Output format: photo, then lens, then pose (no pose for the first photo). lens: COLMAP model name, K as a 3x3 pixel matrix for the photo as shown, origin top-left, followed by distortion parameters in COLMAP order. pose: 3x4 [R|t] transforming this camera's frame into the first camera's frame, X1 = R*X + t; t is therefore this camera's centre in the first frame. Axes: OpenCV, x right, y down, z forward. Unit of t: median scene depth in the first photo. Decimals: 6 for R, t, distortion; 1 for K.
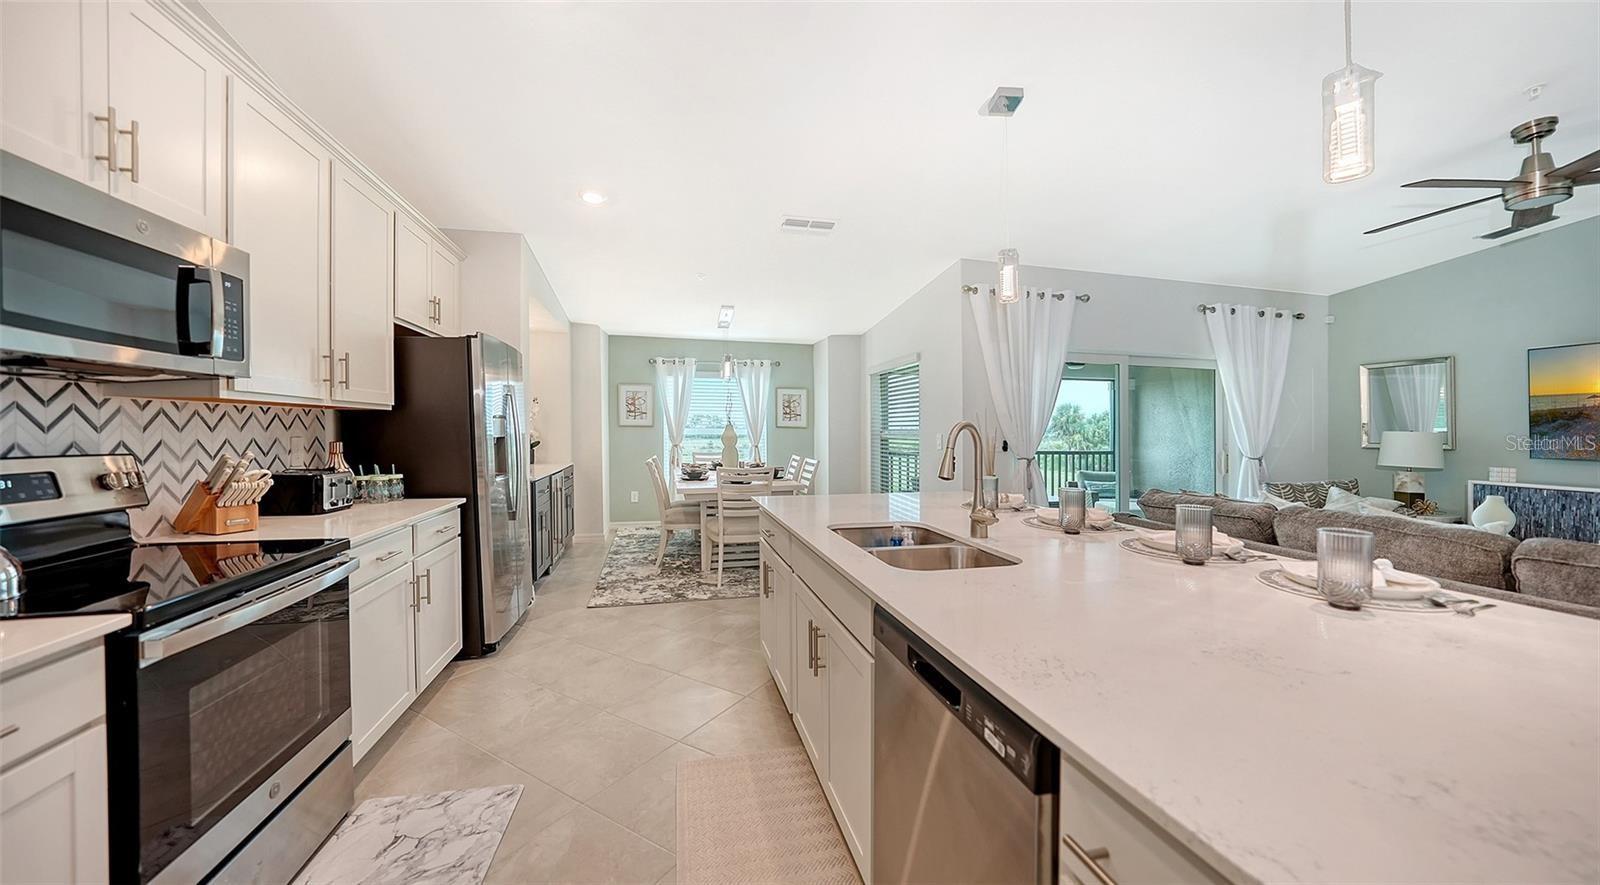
lens RADIAL K [[567.7, 0, 801.9], [0, 567.7, 433.8], [0, 0, 1]] dist [-0.002996, 0.000129]
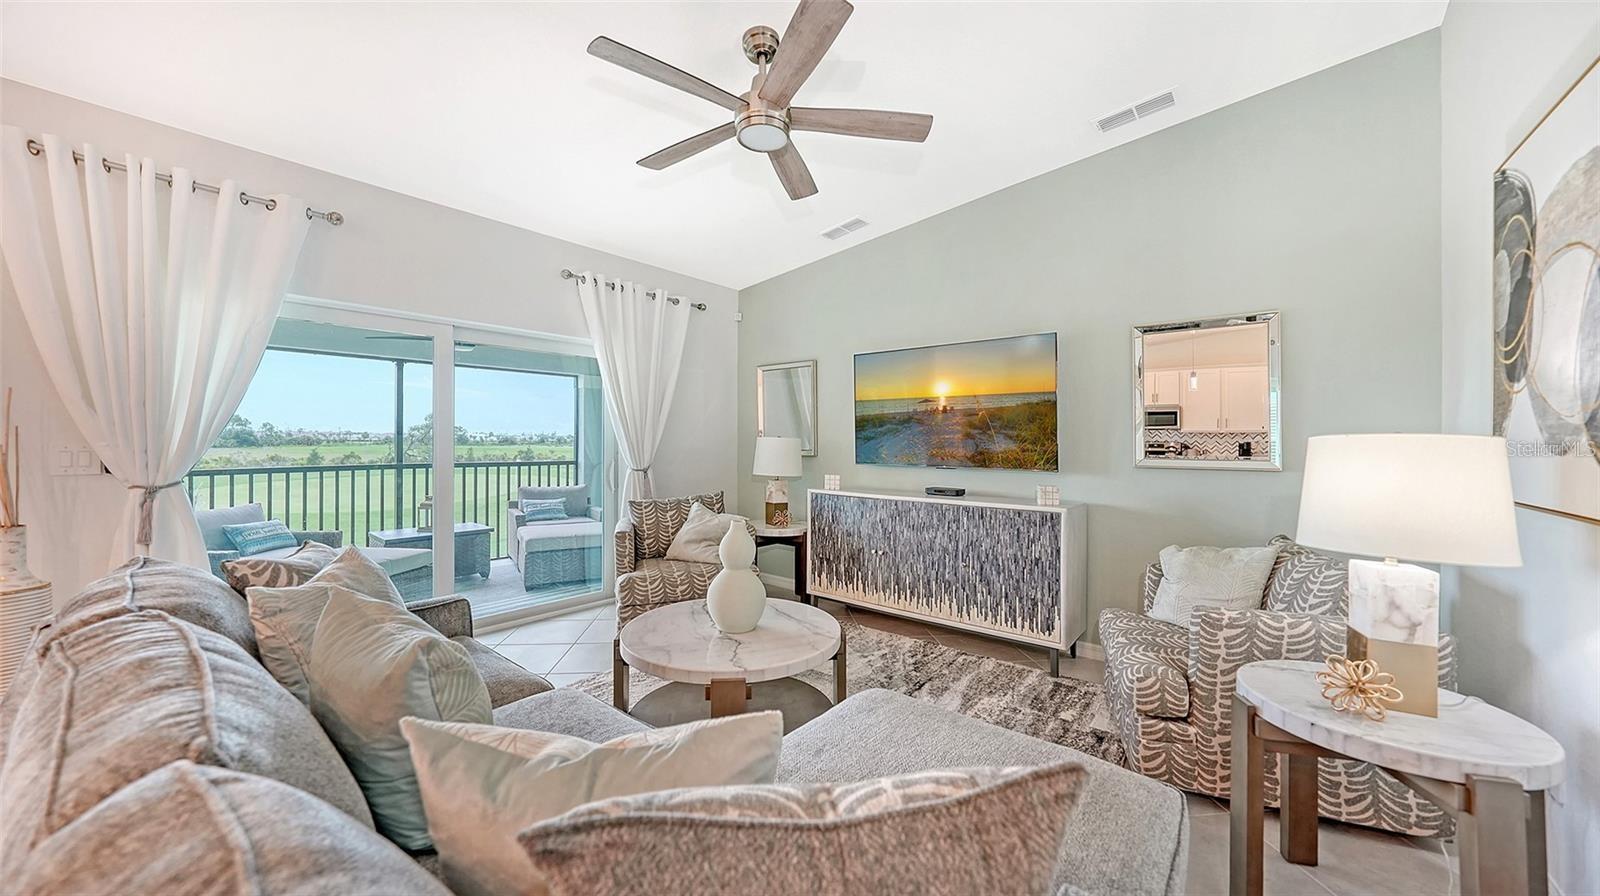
lens RADIAL K [[572.0, 0, 800.9], [0, 572.0, 442.1], [0, 0, 1]] dist [-0.000423, 0.000180]
pose [[0.809281, -0.004283, 0.587406, 0.489122], [0.002582, 0.999990, 0.003733, 0.000634], [-0.587416, -0.001504, 0.809284, 0.189045]]
